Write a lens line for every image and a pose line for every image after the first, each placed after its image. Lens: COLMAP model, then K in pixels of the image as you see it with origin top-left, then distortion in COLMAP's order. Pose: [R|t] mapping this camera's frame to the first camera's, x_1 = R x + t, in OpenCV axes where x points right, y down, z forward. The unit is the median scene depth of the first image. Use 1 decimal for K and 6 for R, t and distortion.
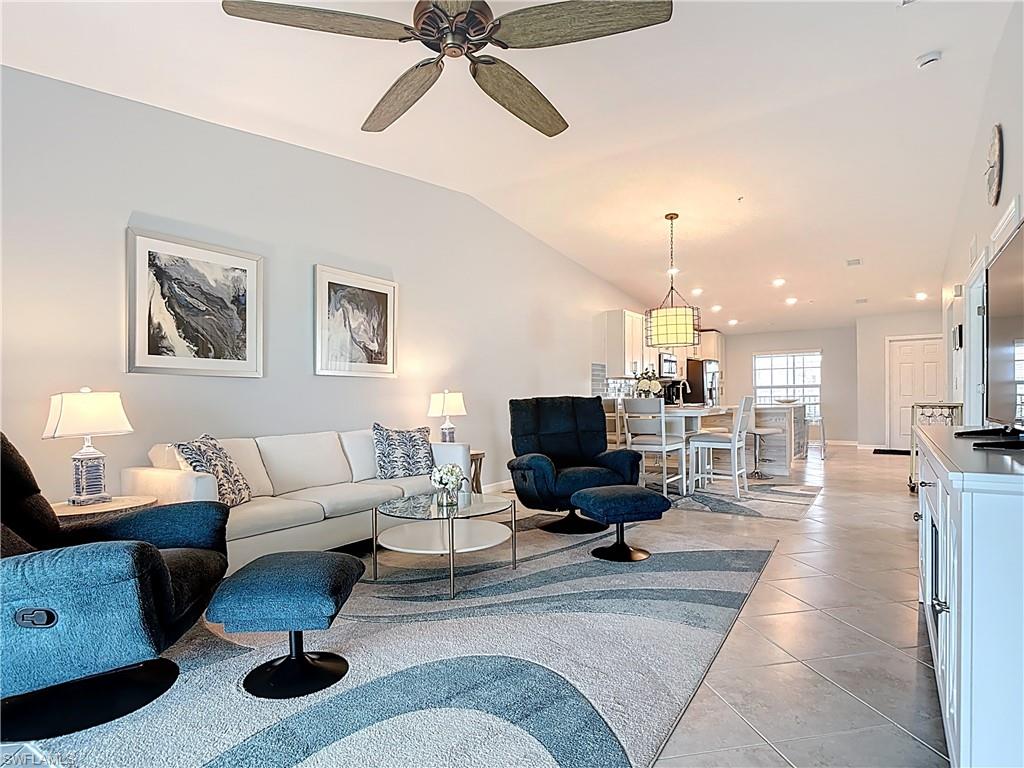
lens RADIAL K [[537.8, 0, 529.9], [0, 537.8, 405.6], [0, 0, 1]] dist [0.004360, -0.013657]
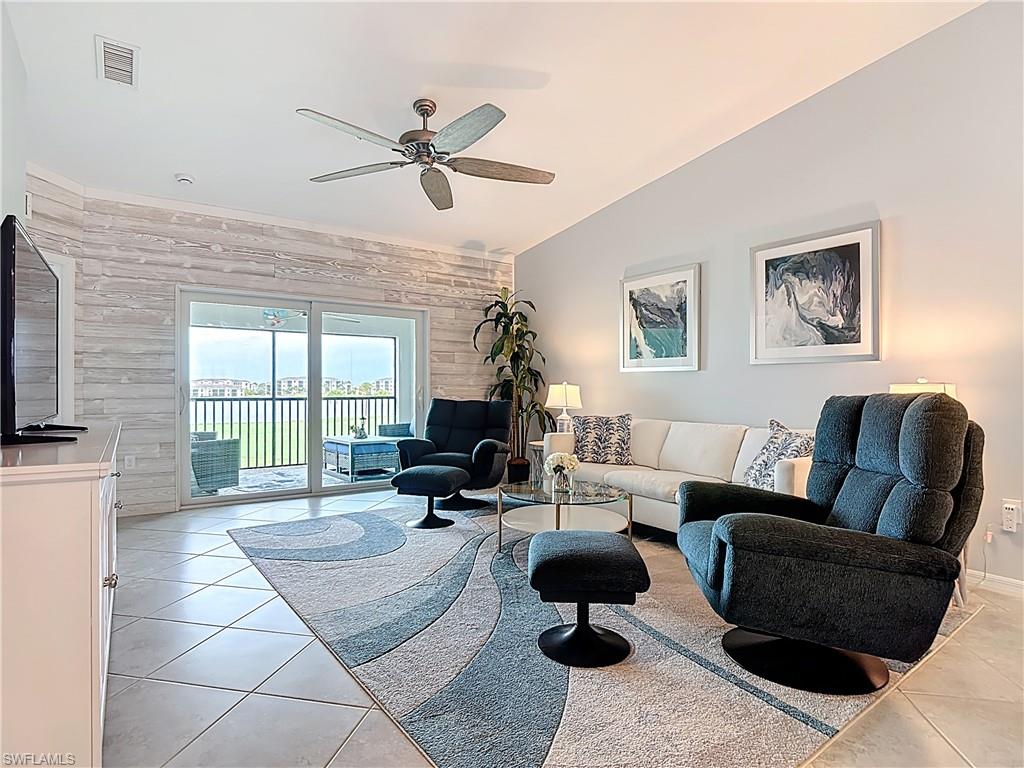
lens RADIAL K [[537.8, 0, 512.9], [0, 537.8, 393.3], [0, 0, 1]] dist [0.004360, -0.013657]
pose [[-0.352229, 0.018274, -0.935735, 0.575310], [-0.014923, 0.999573, 0.025138, -0.021484], [0.935795, 0.022818, -0.351806, 0.850448]]
